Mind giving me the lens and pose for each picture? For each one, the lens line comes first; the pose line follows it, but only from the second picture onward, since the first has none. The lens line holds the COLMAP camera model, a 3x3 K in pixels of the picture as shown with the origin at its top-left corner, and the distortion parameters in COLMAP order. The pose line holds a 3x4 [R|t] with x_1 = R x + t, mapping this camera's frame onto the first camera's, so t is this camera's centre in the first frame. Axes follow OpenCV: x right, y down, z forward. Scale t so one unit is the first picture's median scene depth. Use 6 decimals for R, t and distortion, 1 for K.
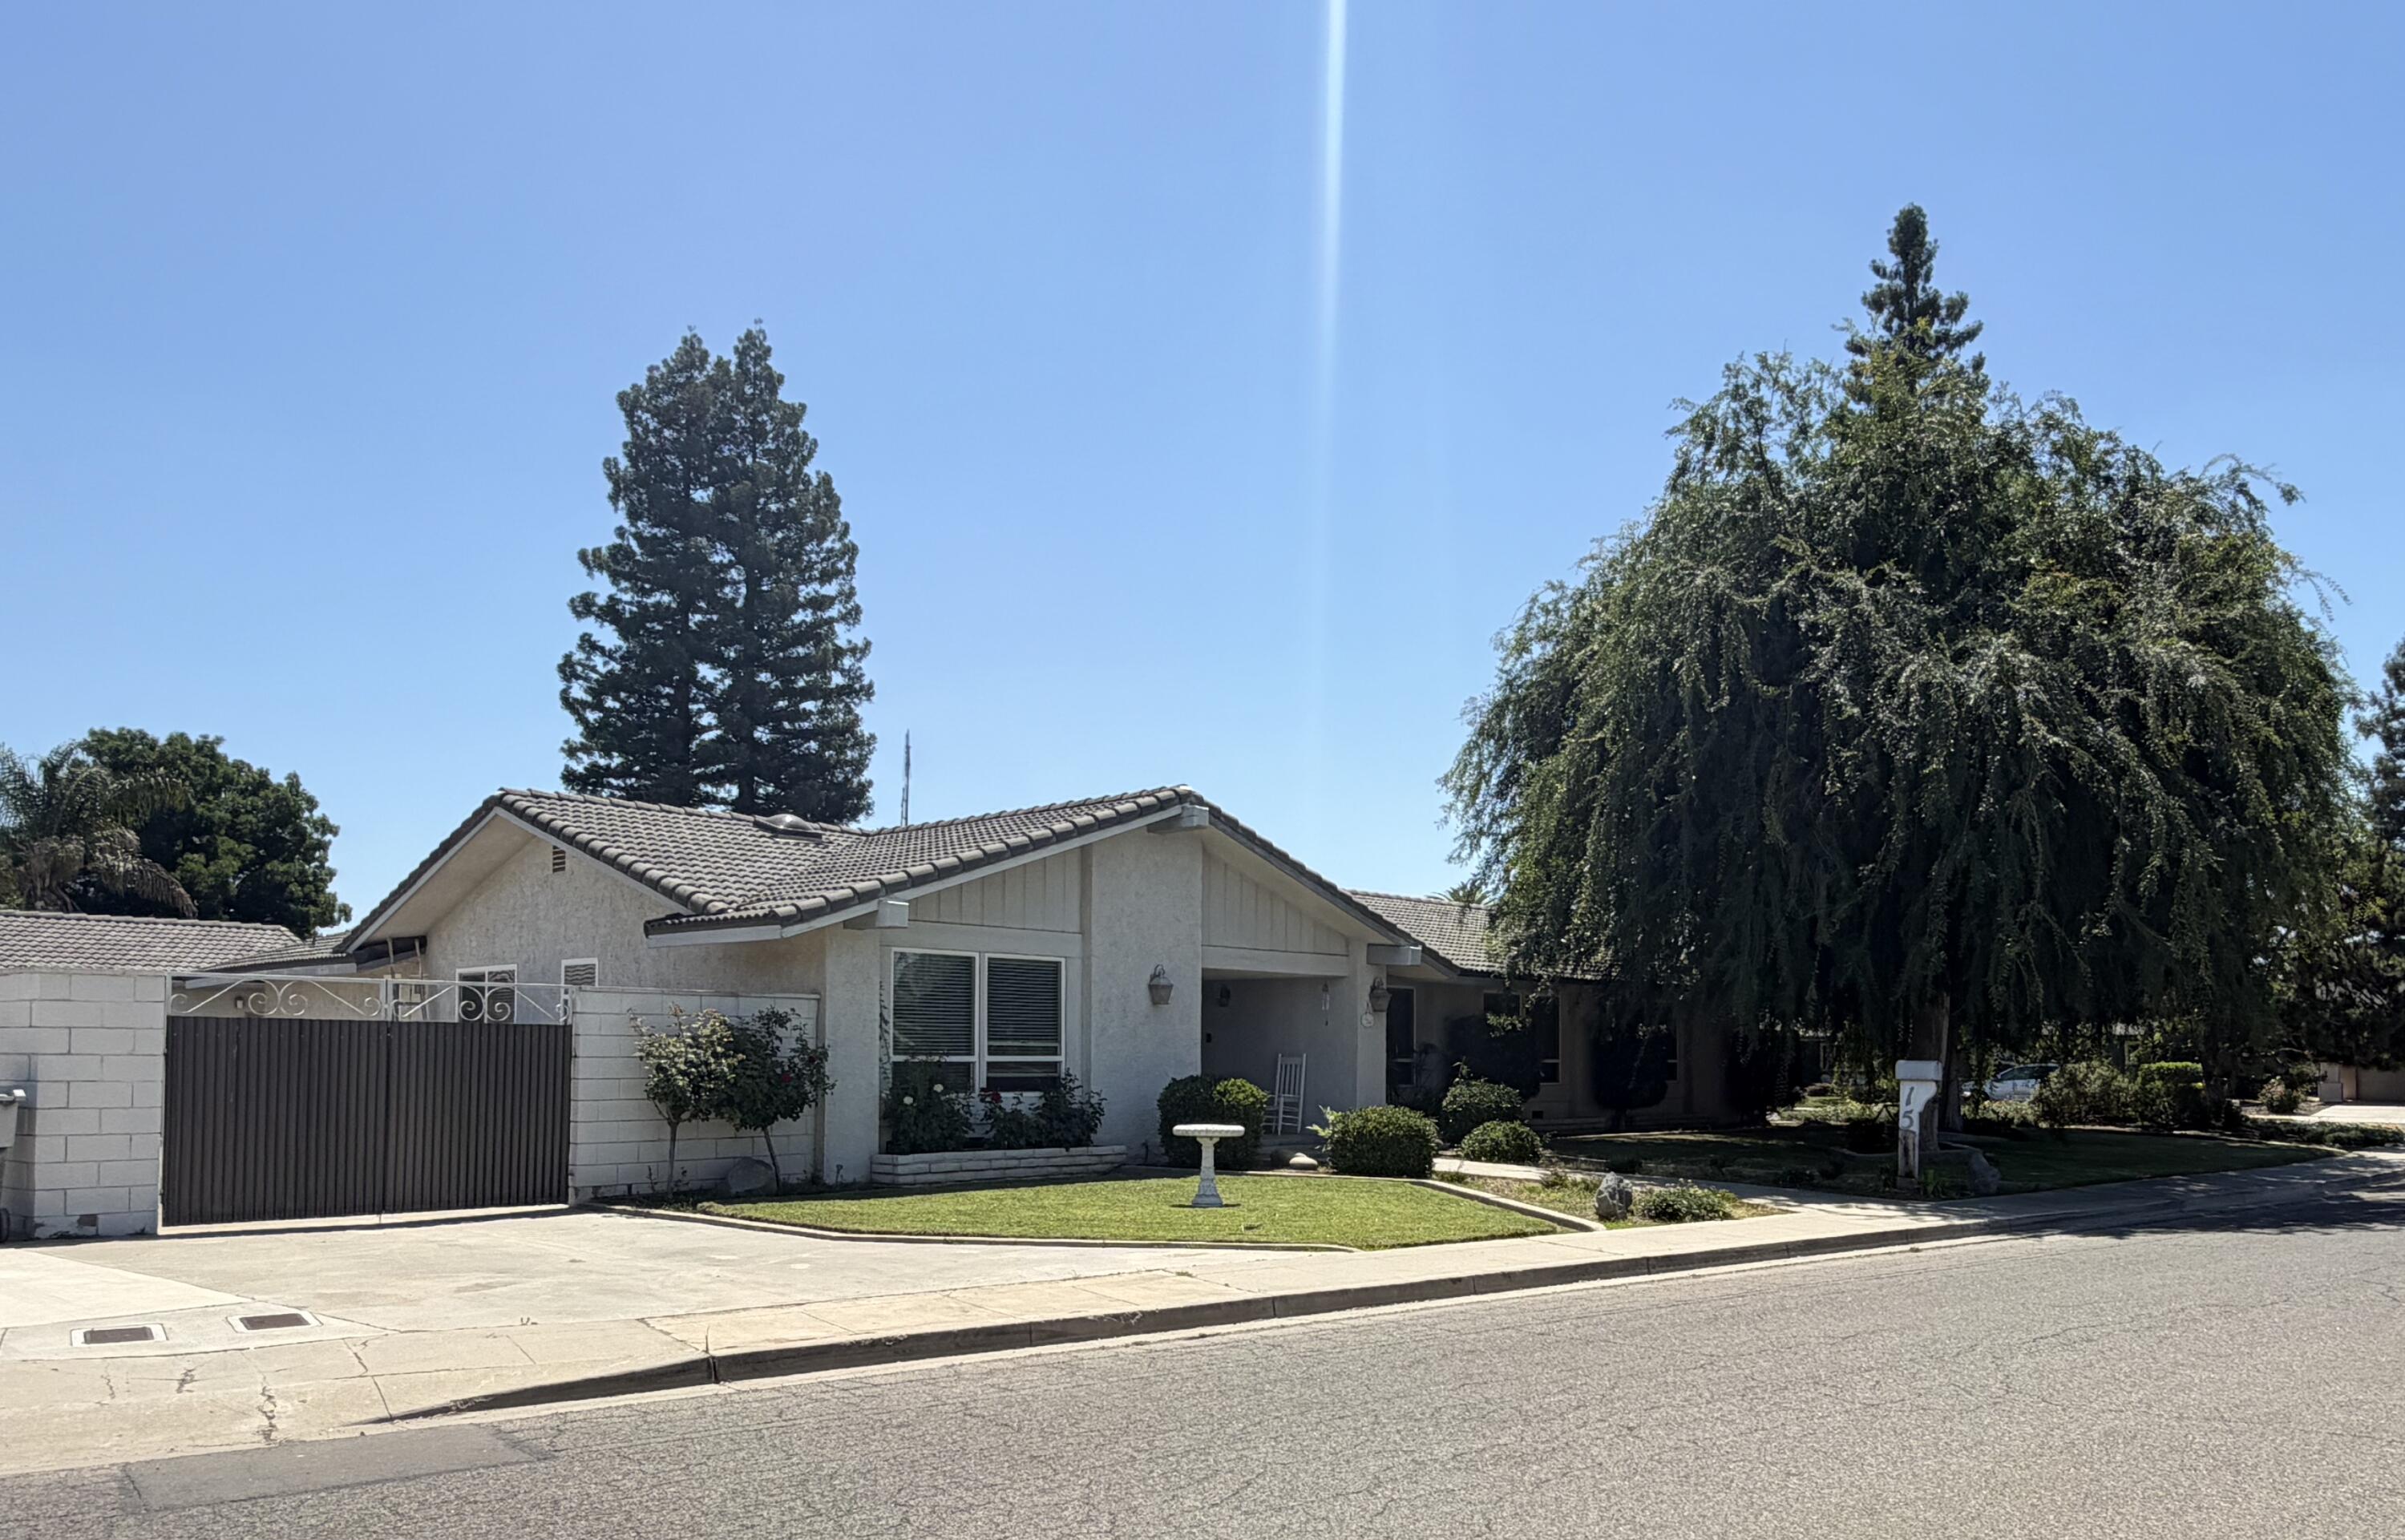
lens RADIAL K [[1699.8, 0, 1337.2], [0, 1699.8, 1008.4], [0, 0, 1]] dist [-0.001465, 0.003765]
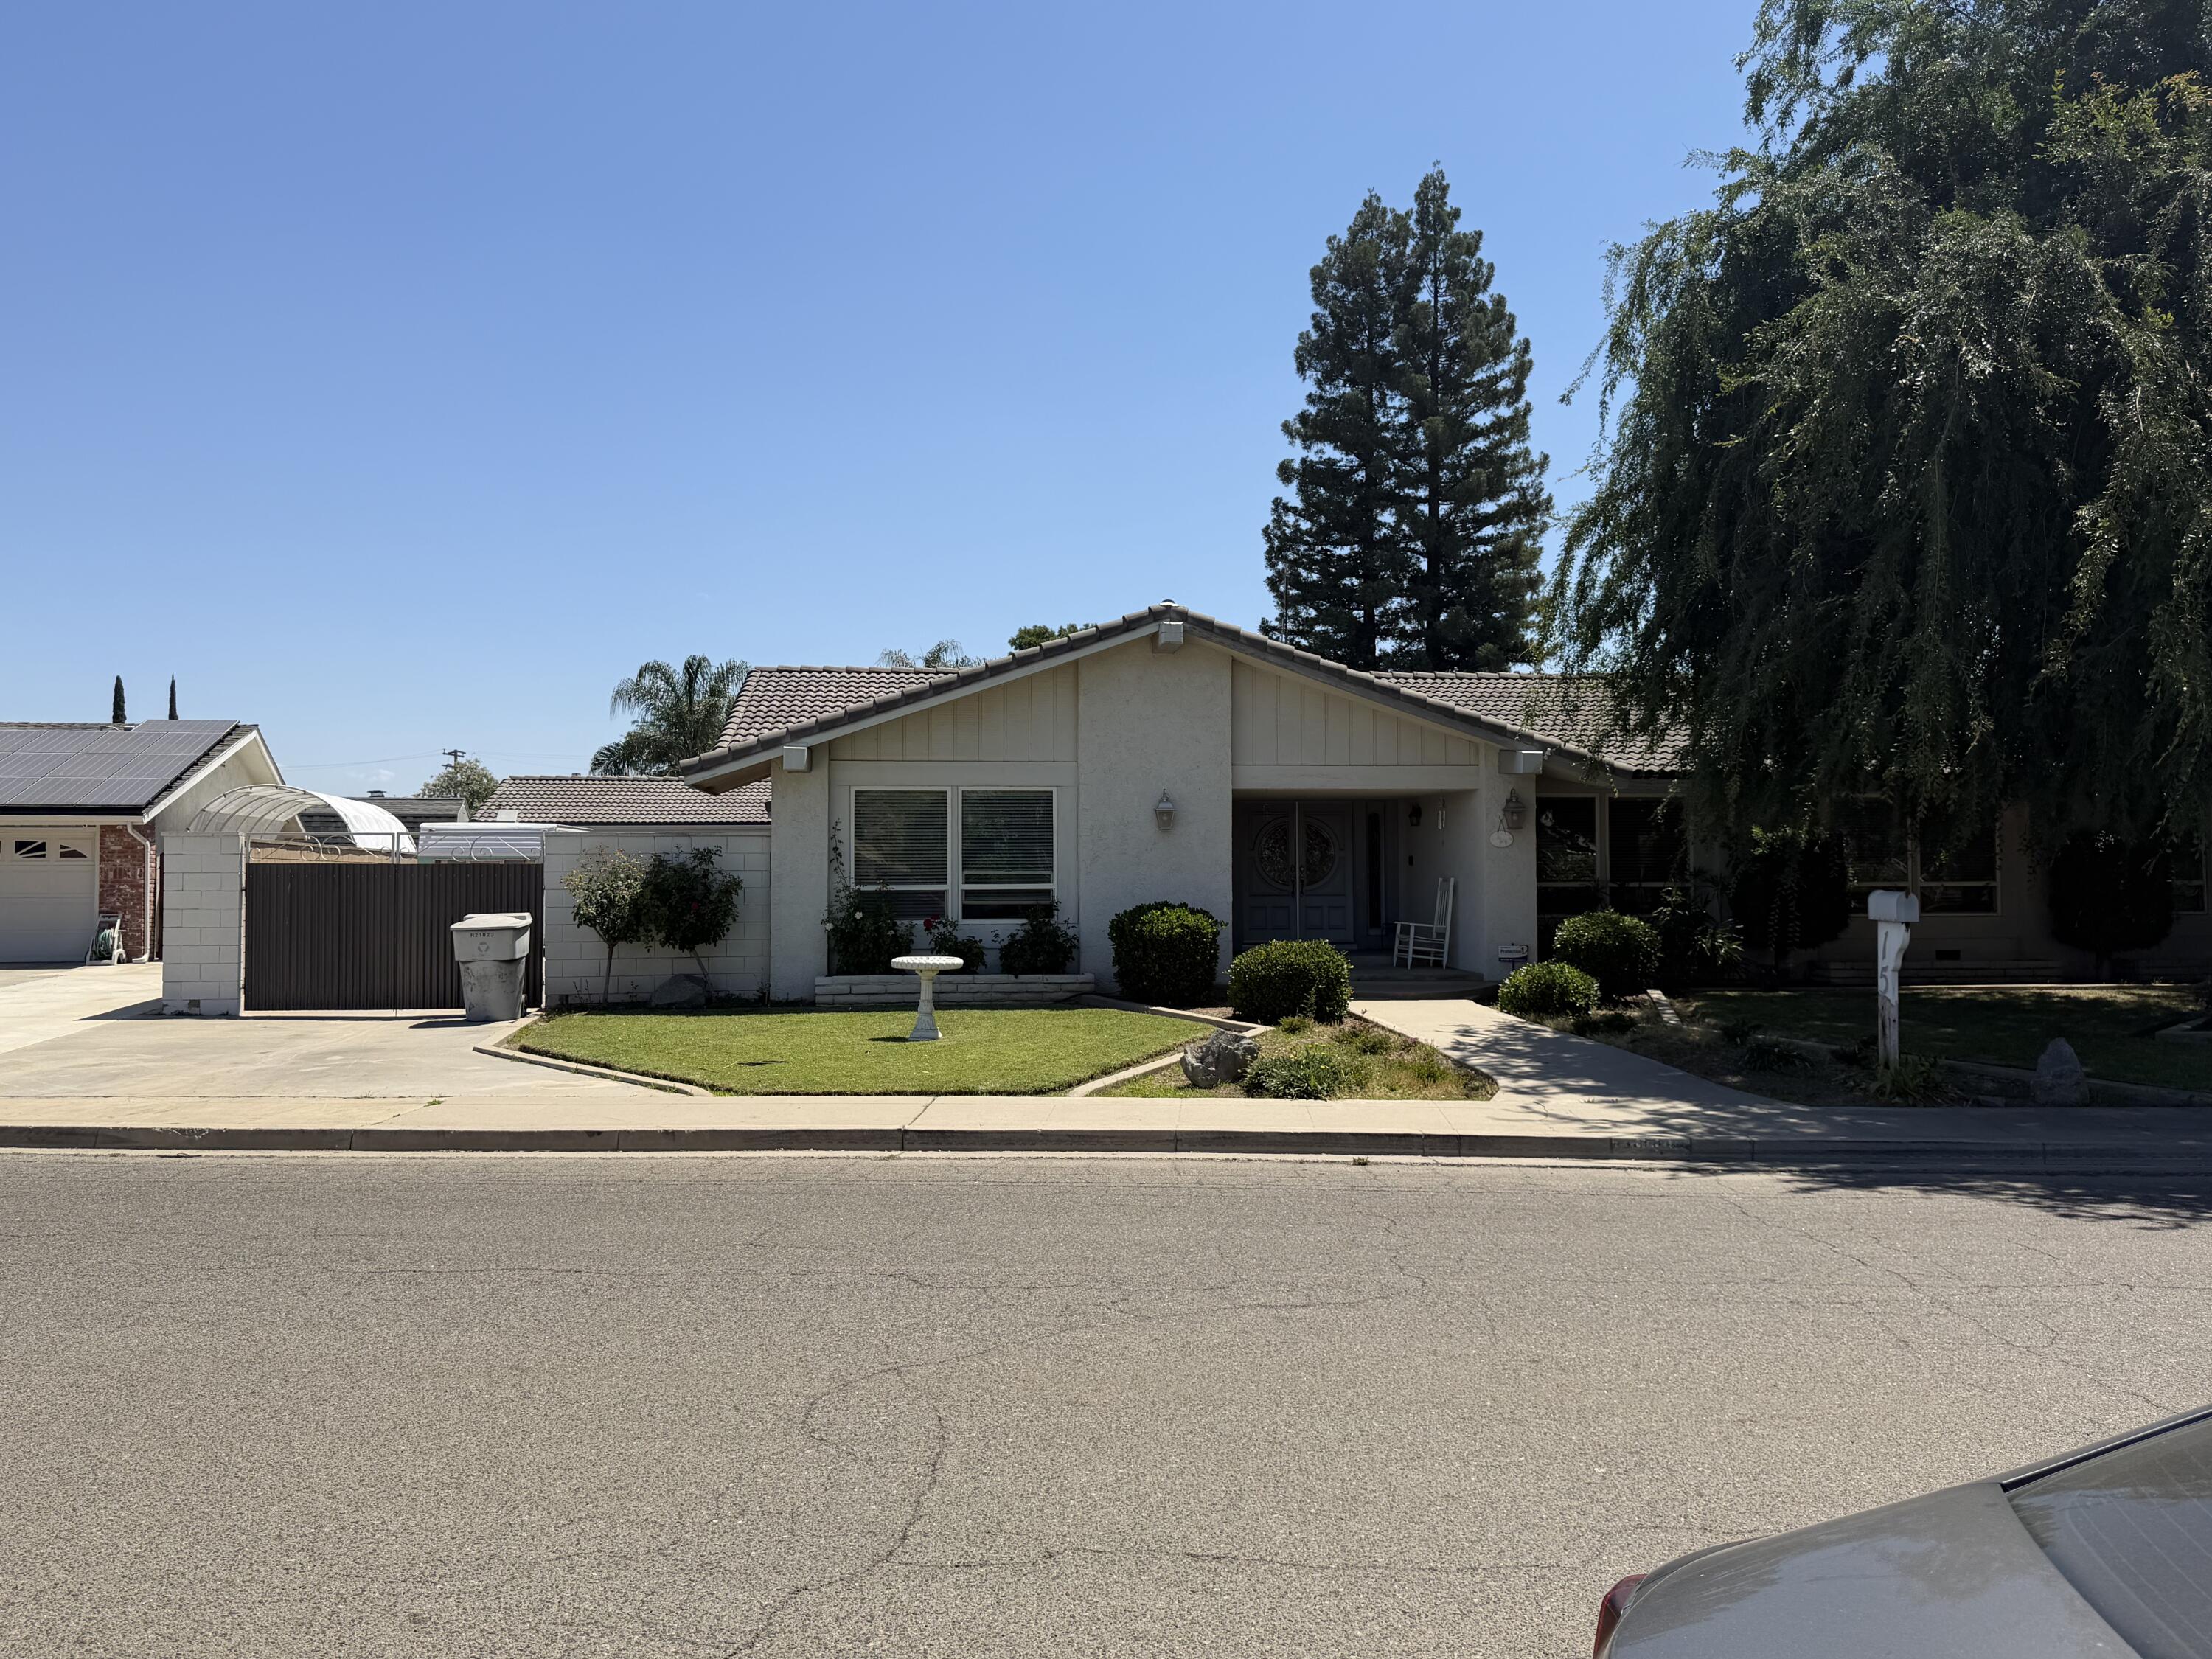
lens RADIAL K [[1661.7, 0, 1104.4], [0, 1661.7, 823.9], [0, 0, 1]] dist [0.087883, -0.088724]
pose [[0.729827, -0.026113, -0.683133, 0.532167], [0.026876, 0.999594, -0.009497, 0.002469], [0.683104, -0.011428, 0.730232, 0.295358]]
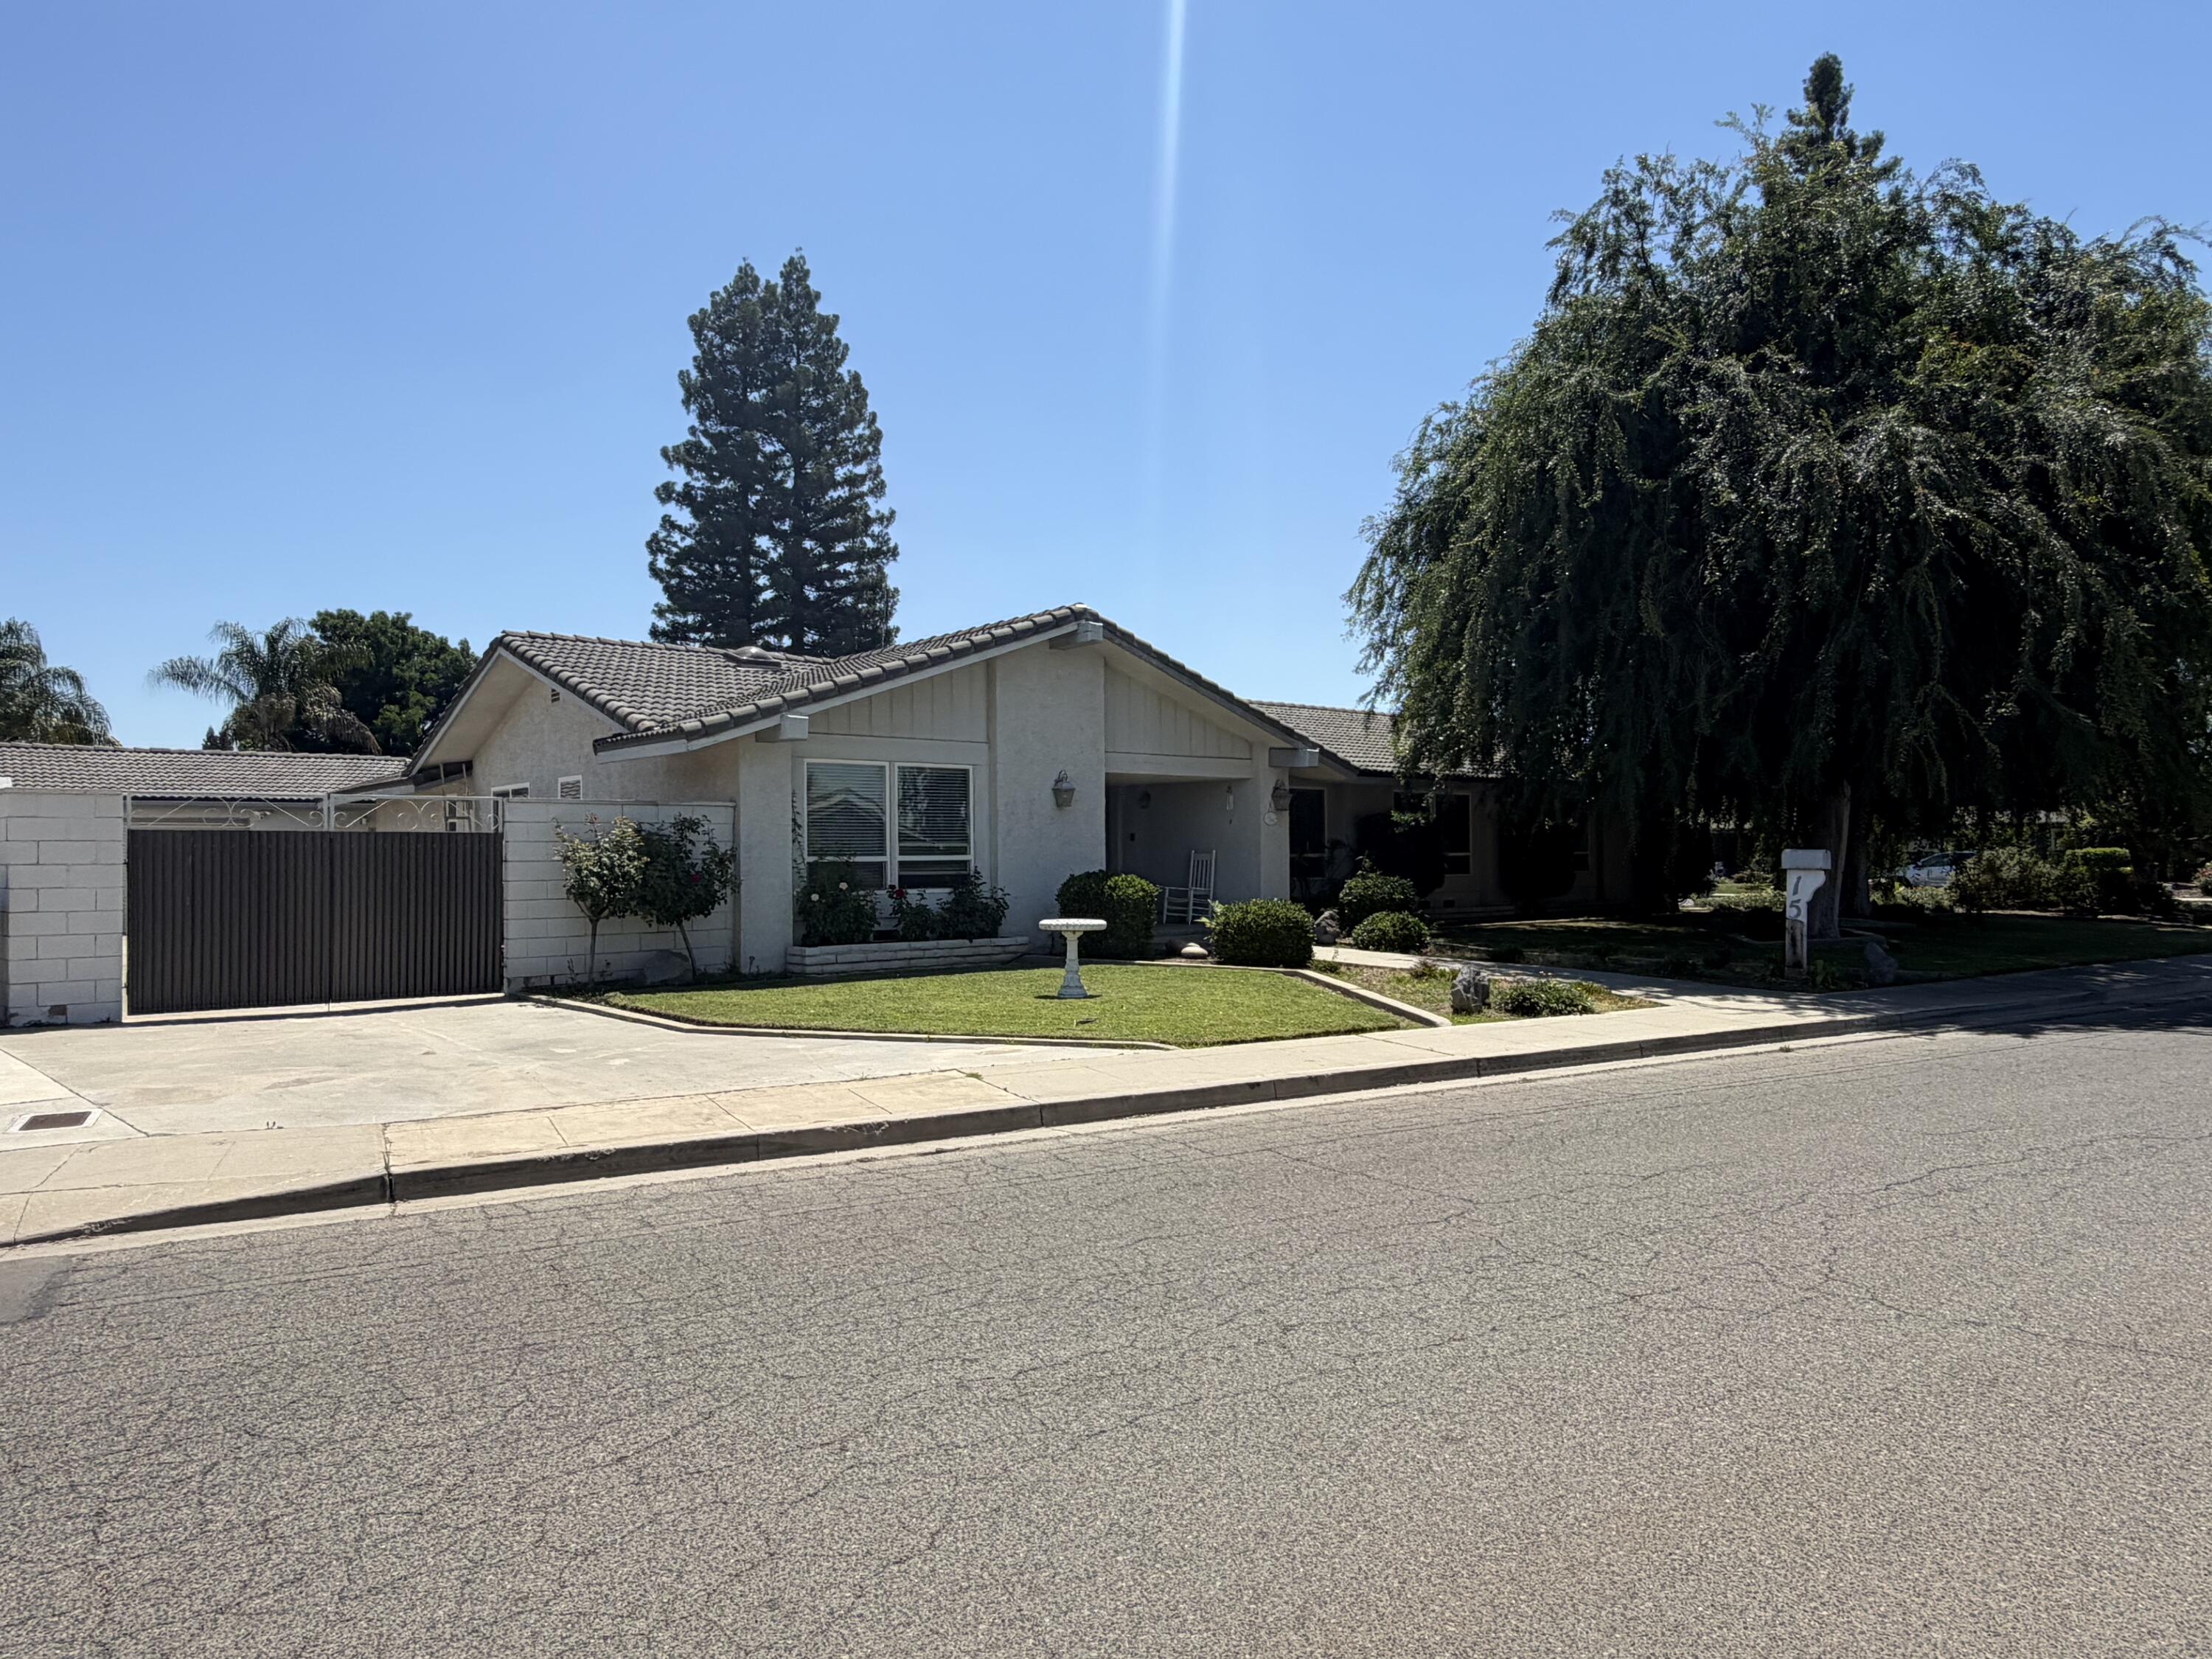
lens RADIAL K [[1402.5, 0, 1093.1], [0, 1402.5, 834.8], [0, 0, 1]] dist [0.003356, -0.001544]
pose [[0.985949, -0.014538, -0.166413, 0.065680], [0.017017, 0.999764, 0.013477, 0.004091], [0.166178, -0.016120, 0.985964, 0.120809]]
